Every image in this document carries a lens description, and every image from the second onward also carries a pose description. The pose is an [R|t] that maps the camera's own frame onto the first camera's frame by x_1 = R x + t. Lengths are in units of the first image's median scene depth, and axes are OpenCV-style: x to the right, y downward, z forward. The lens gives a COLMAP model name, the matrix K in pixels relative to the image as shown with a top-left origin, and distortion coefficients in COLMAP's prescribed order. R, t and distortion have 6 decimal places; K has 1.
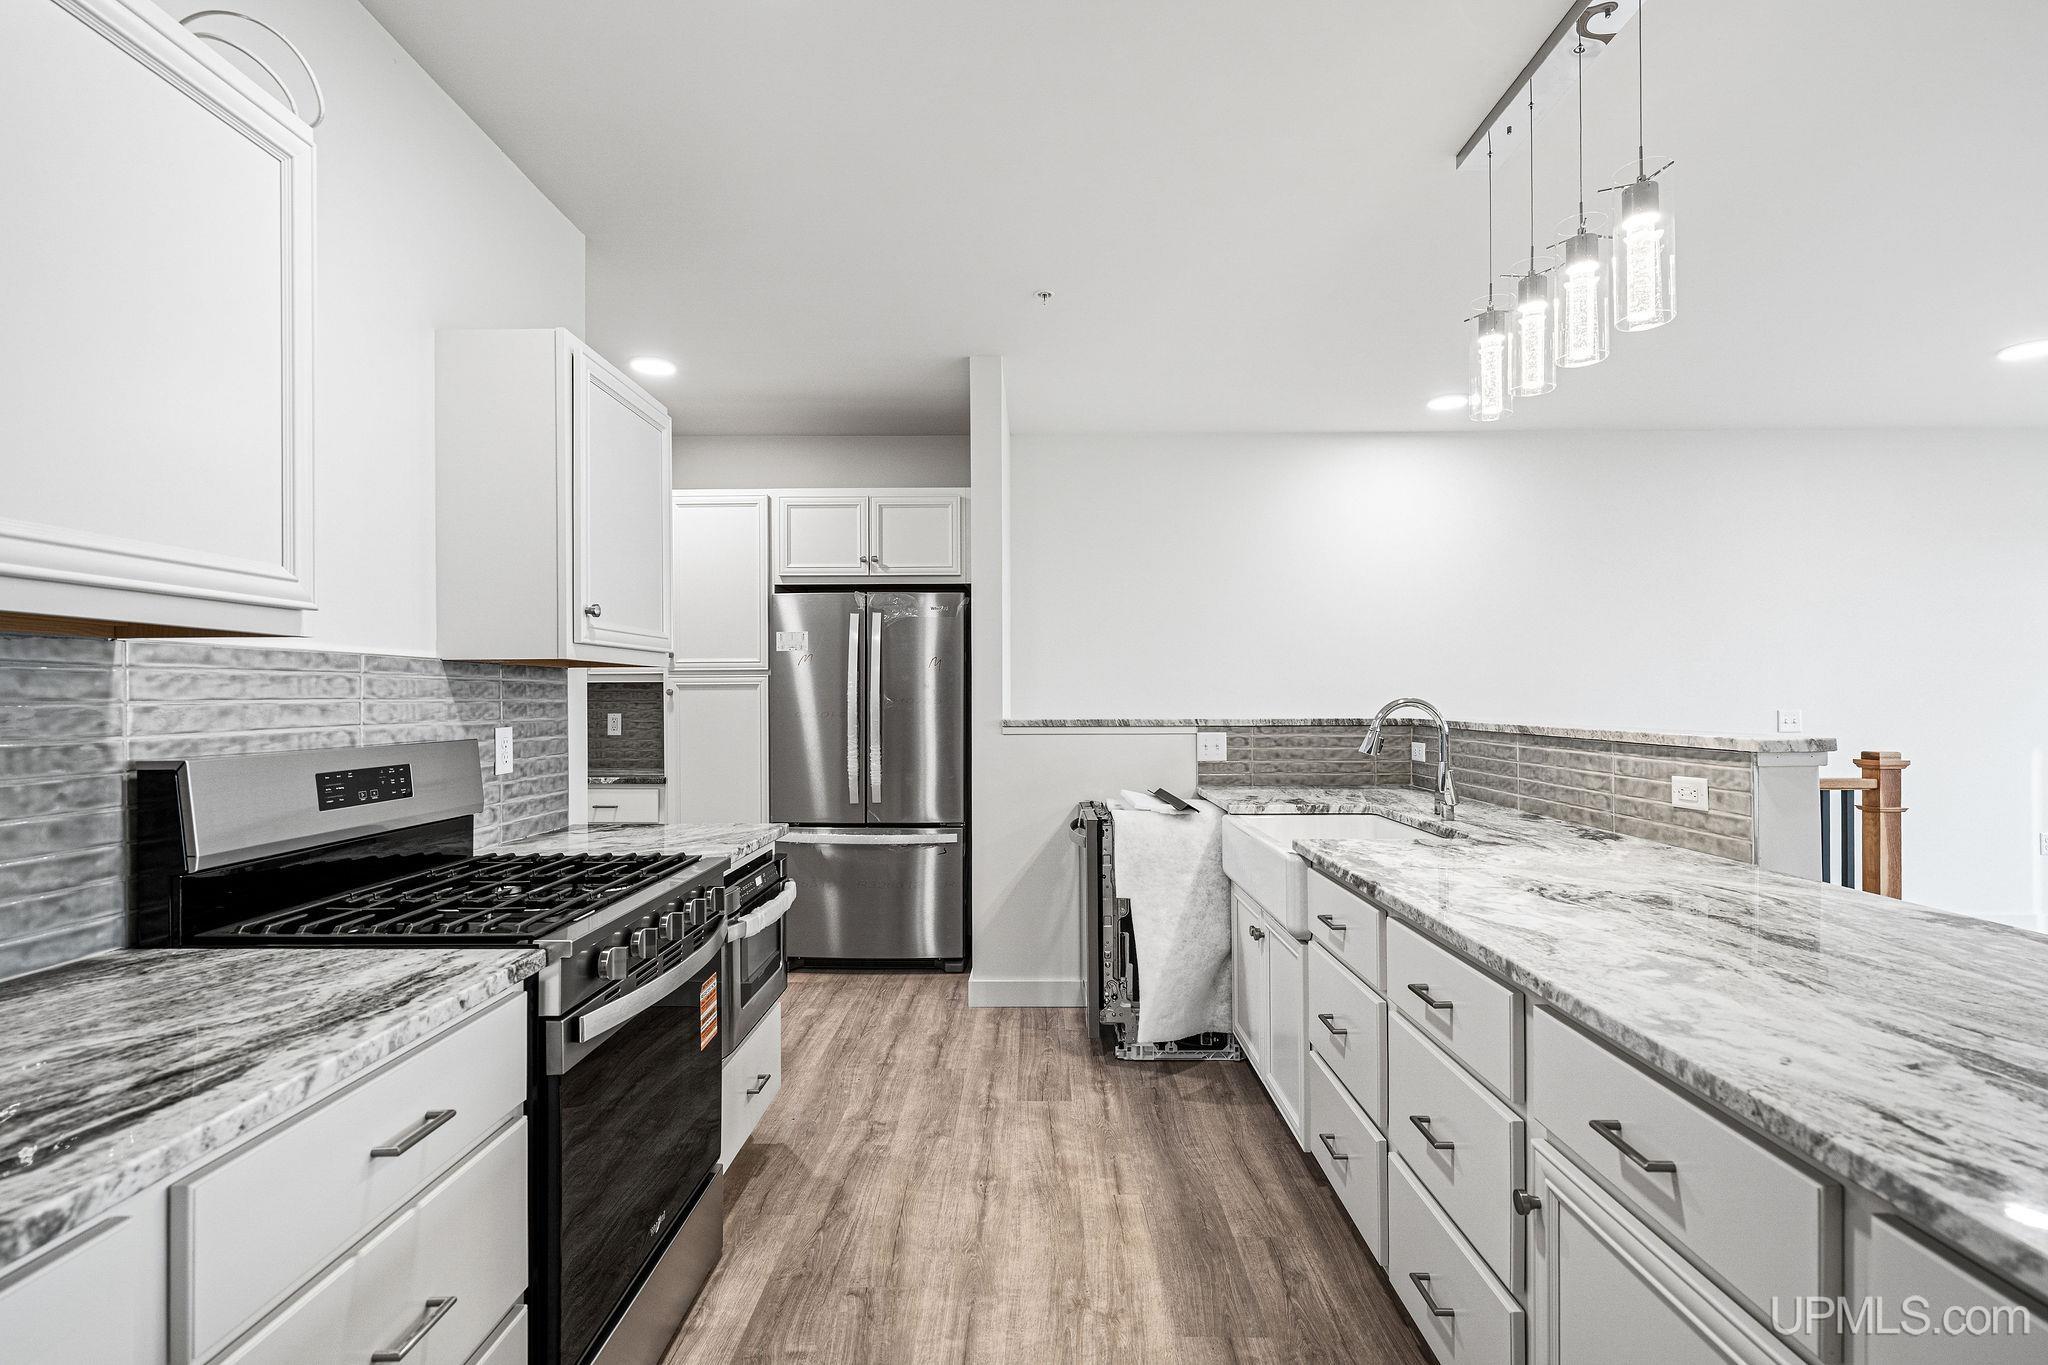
lens RADIAL K [[956.8, 0, 1023.0], [0, 956.8, 692.3], [0, 0, 1]] dist [-0.000001, 0.000015]
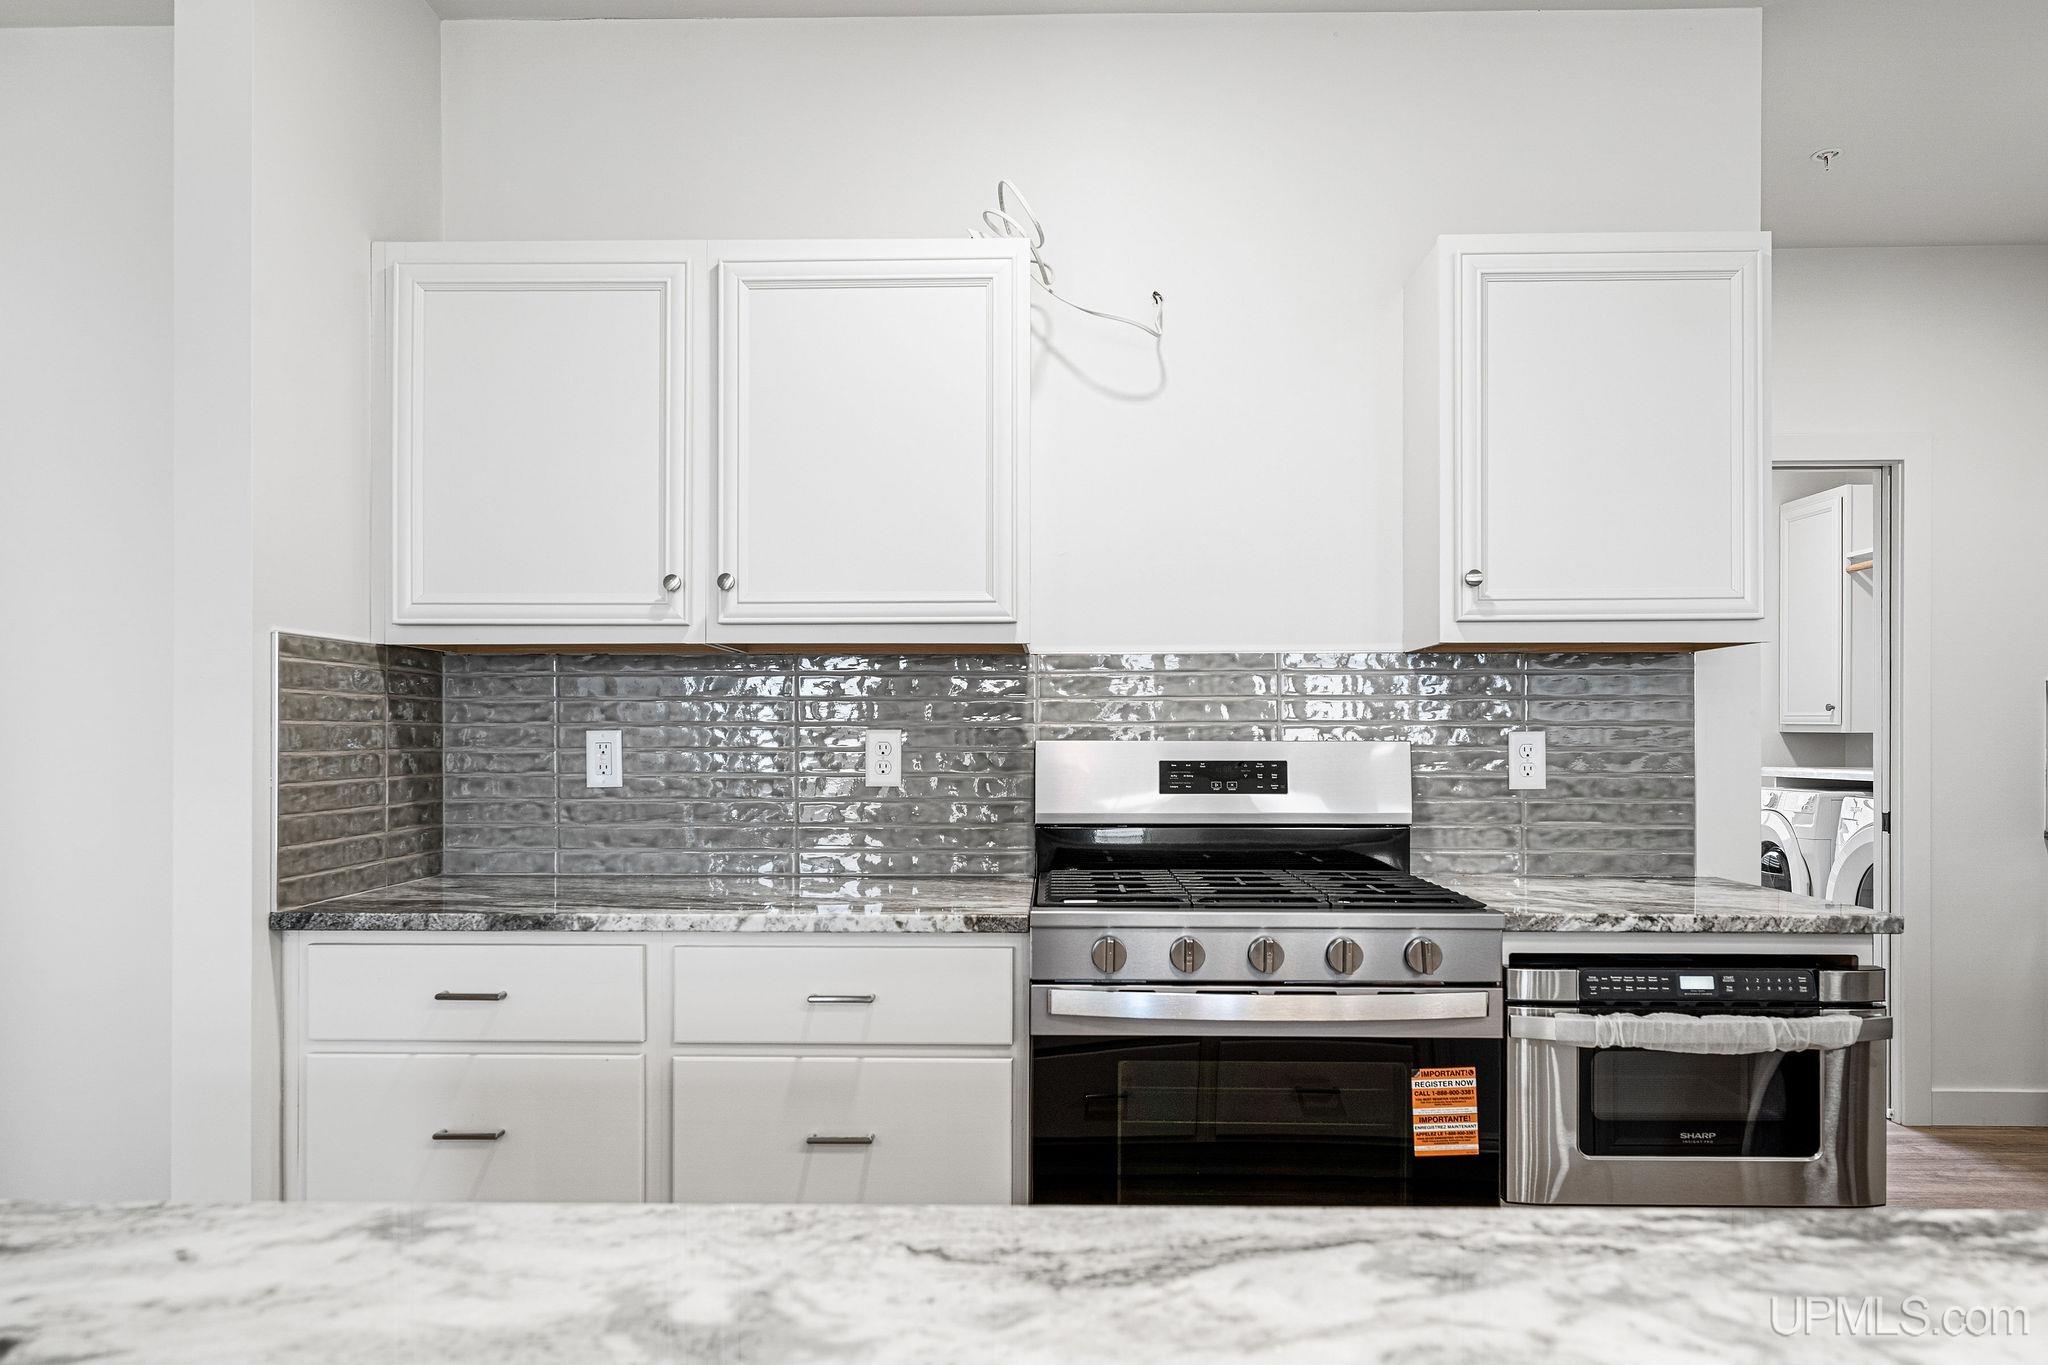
lens RADIAL K [[1396.5, 0, 1023.6], [0, 1396.5, 691.9], [0, 0, 1]] dist [0.007774, -0.003211]
pose [[-0.018210, -0.029400, -0.999402, 0.870982], [0.006583, 0.999542, -0.029525, 0.048190], [0.999813, -0.007117, -0.018008, 0.814528]]
